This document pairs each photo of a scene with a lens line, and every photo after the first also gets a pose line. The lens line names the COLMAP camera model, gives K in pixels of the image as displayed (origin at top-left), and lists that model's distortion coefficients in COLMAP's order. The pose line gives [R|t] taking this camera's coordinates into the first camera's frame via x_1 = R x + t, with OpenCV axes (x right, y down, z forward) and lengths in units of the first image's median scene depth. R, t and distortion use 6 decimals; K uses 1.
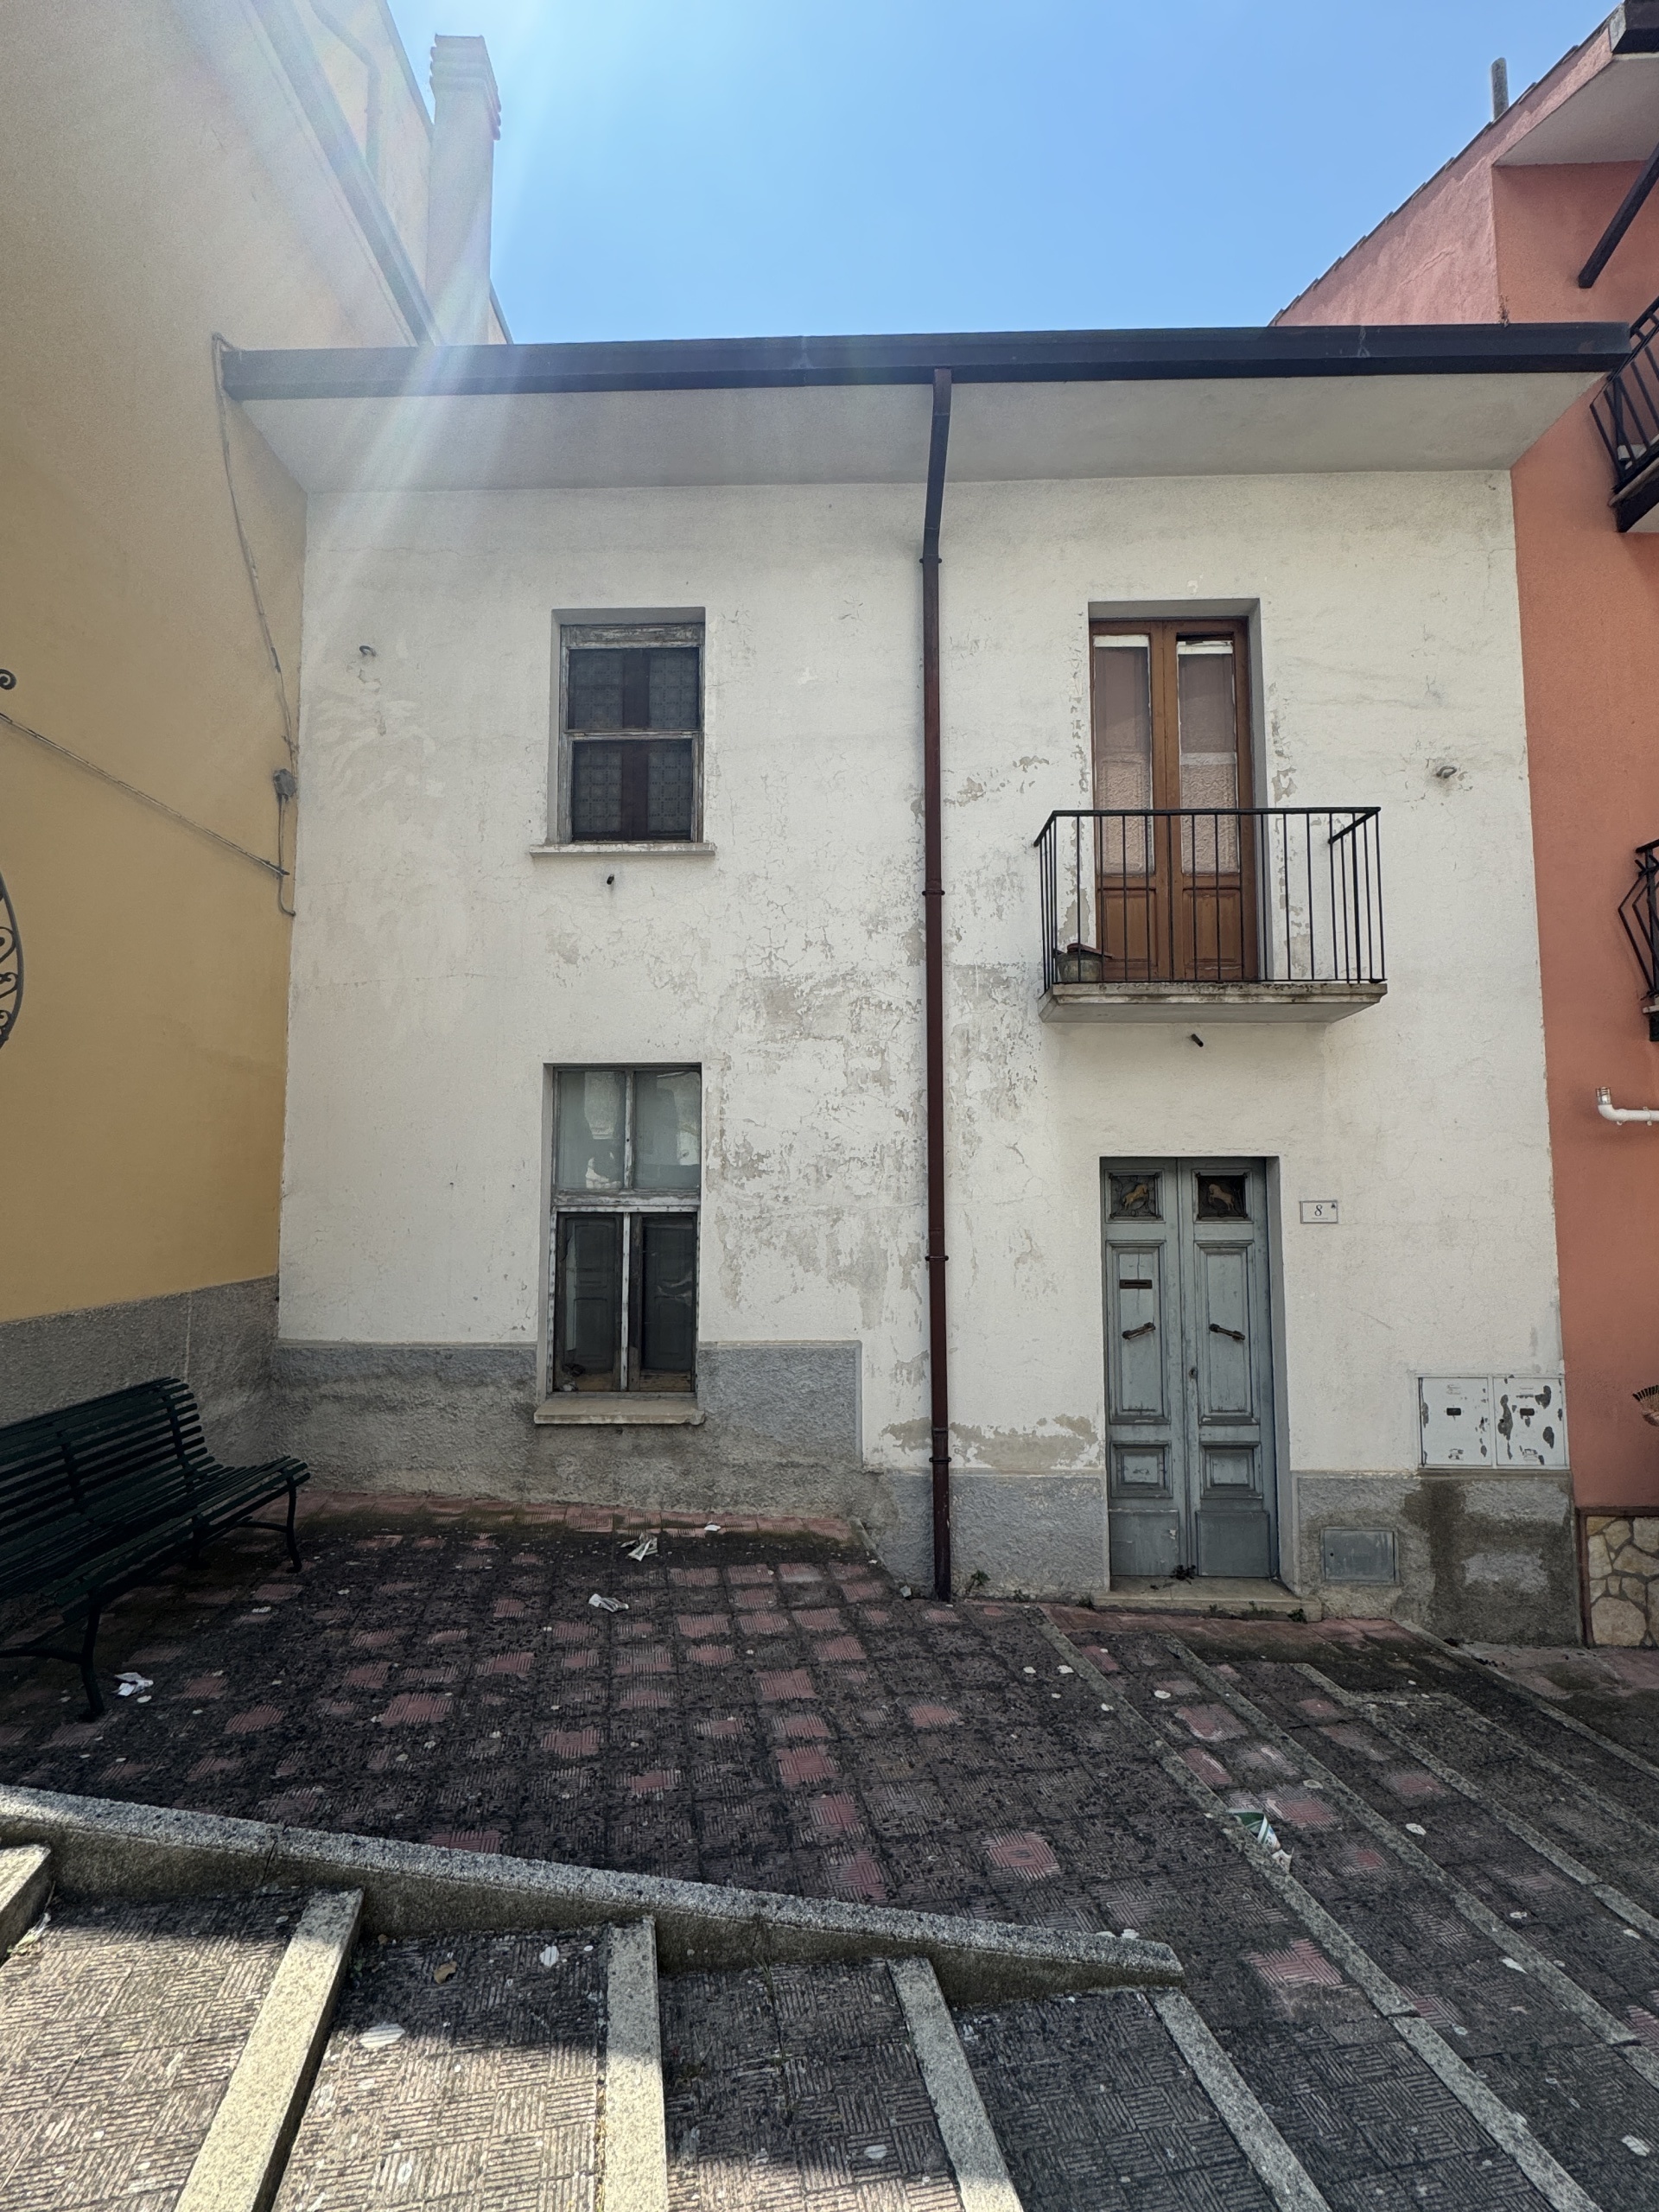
lens RADIAL K [[986.0, 0, 837.7], [0, 986.0, 1104.5], [0, 0, 1]] dist [-0.002536, 0.000471]
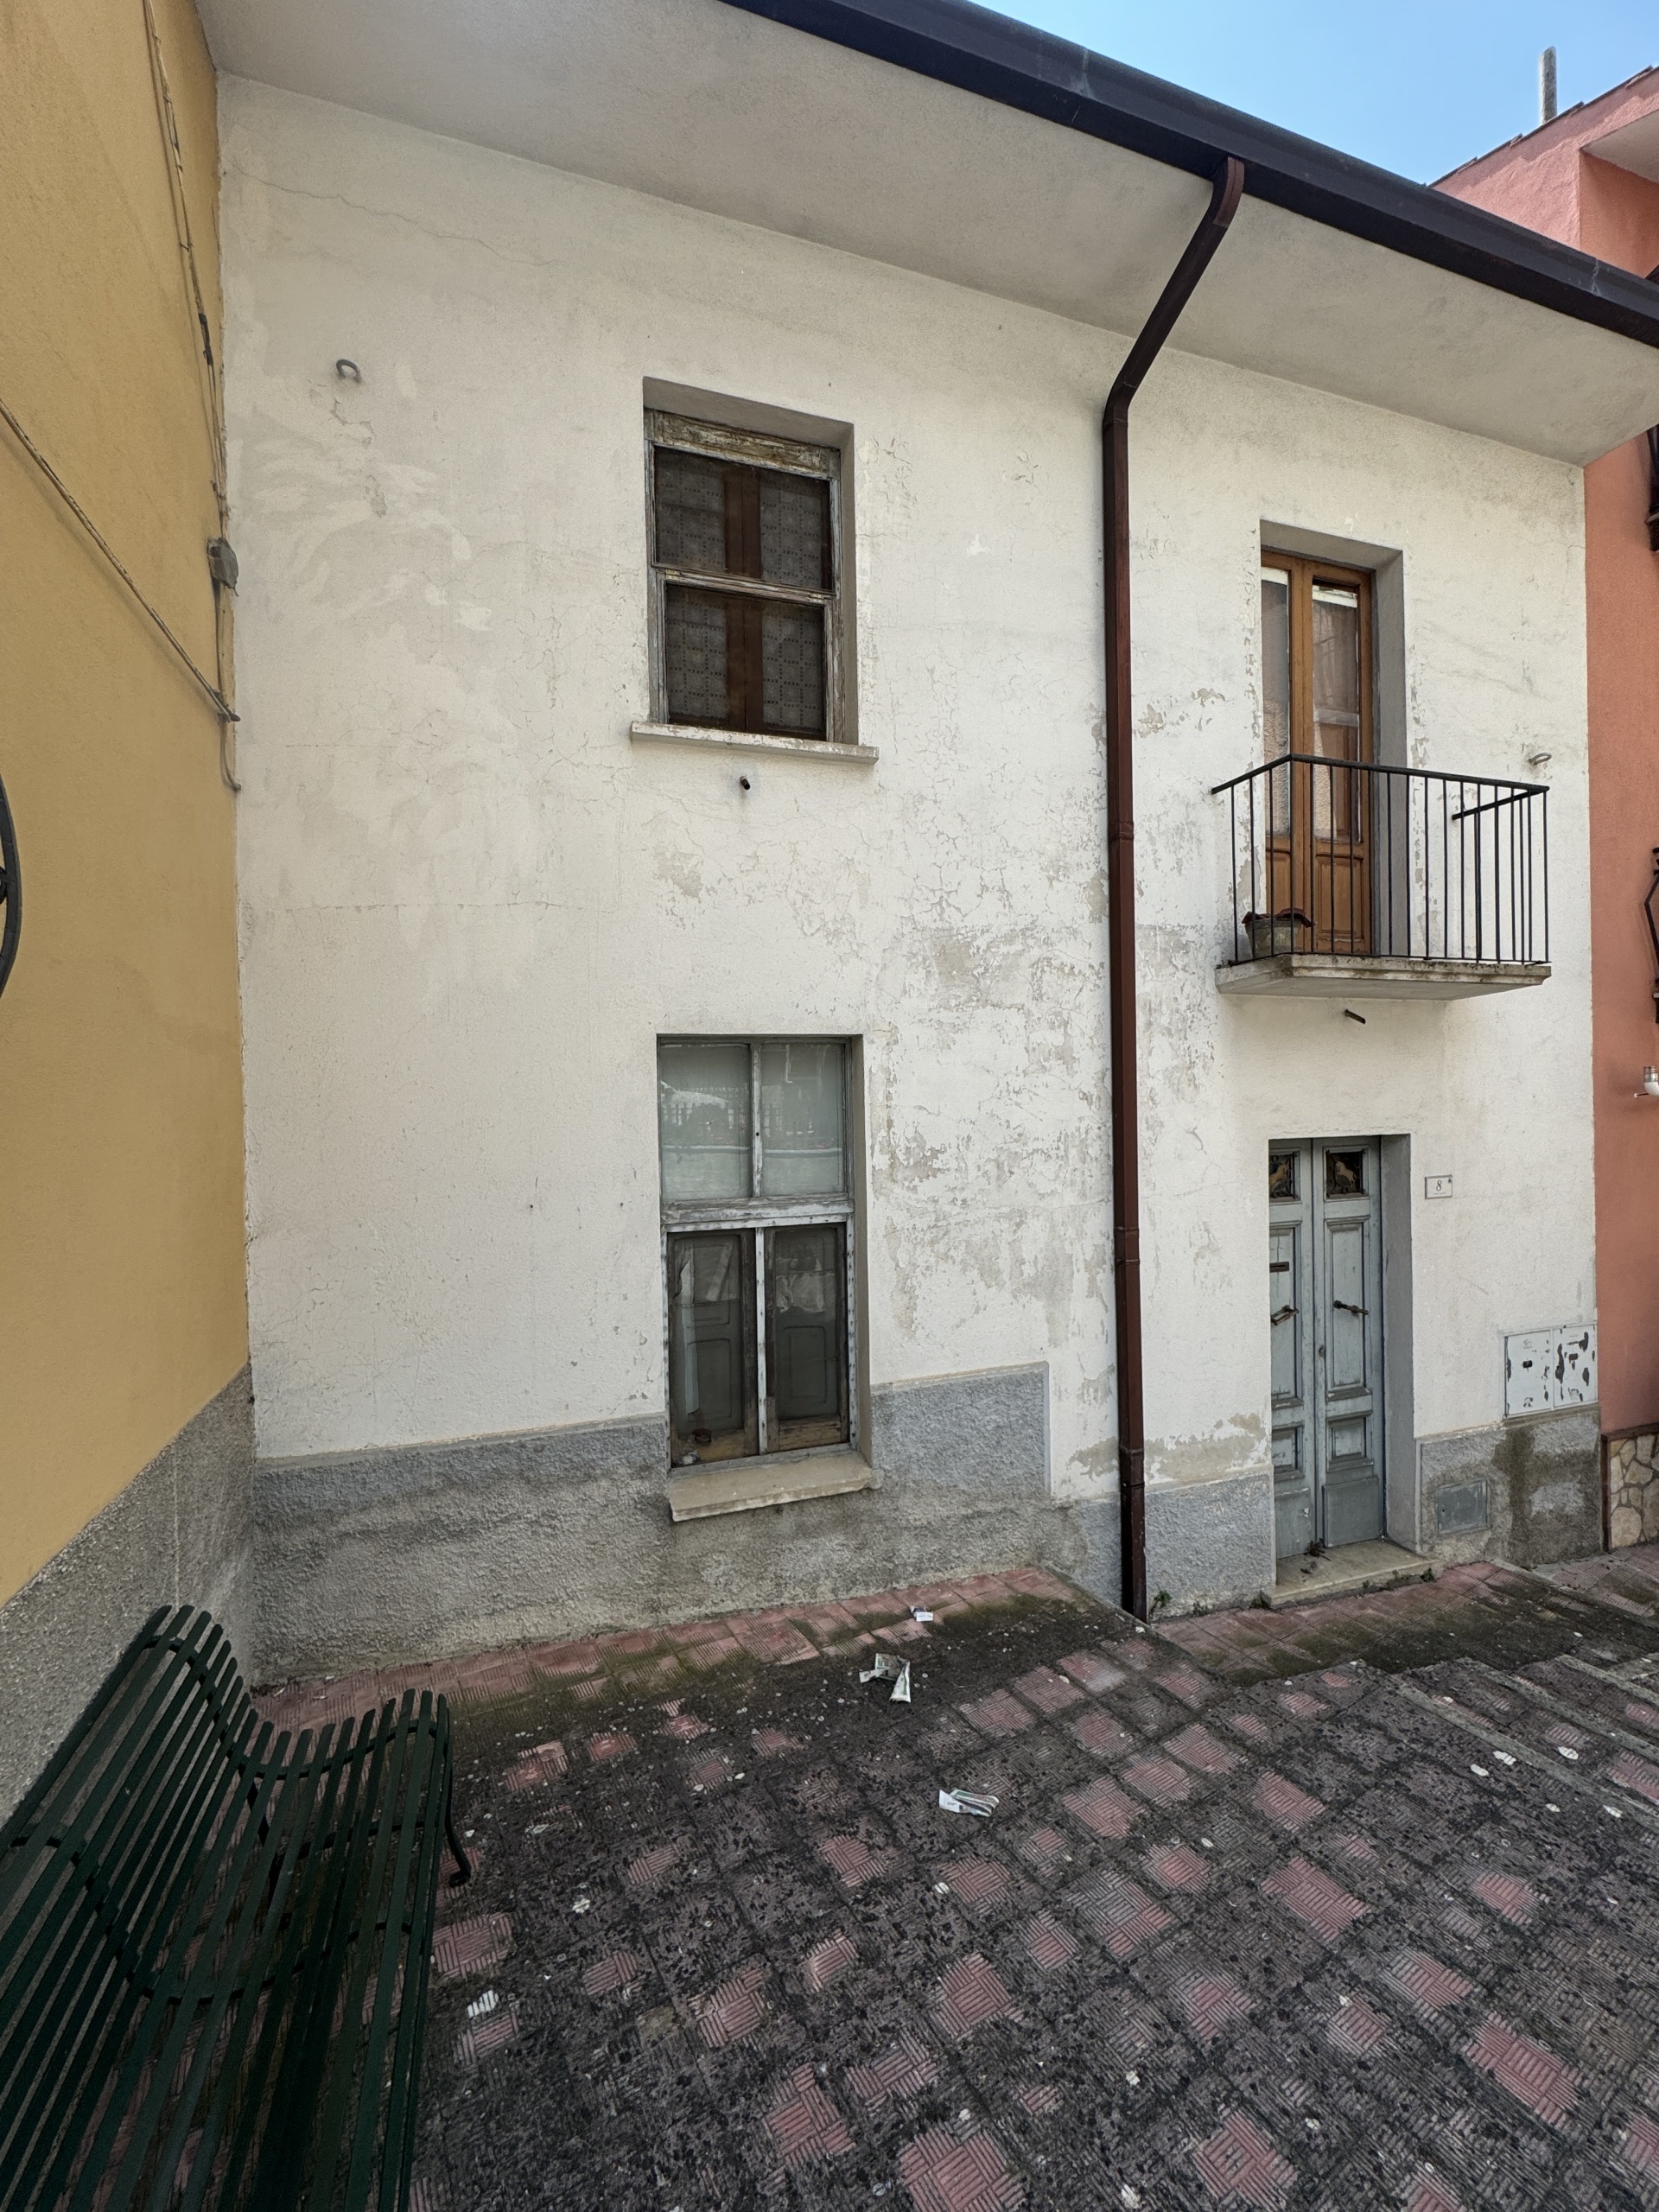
lens RADIAL K [[882.9, 0, 835.0], [0, 882.9, 1104.5], [0, 0, 1]] dist [-0.002329, 0.000322]
pose [[0.943084, -0.018908, 0.332017, -0.399332], [-0.007590, 0.996898, 0.078333, -0.042622], [-0.332469, -0.076395, 0.940015, 0.349677]]
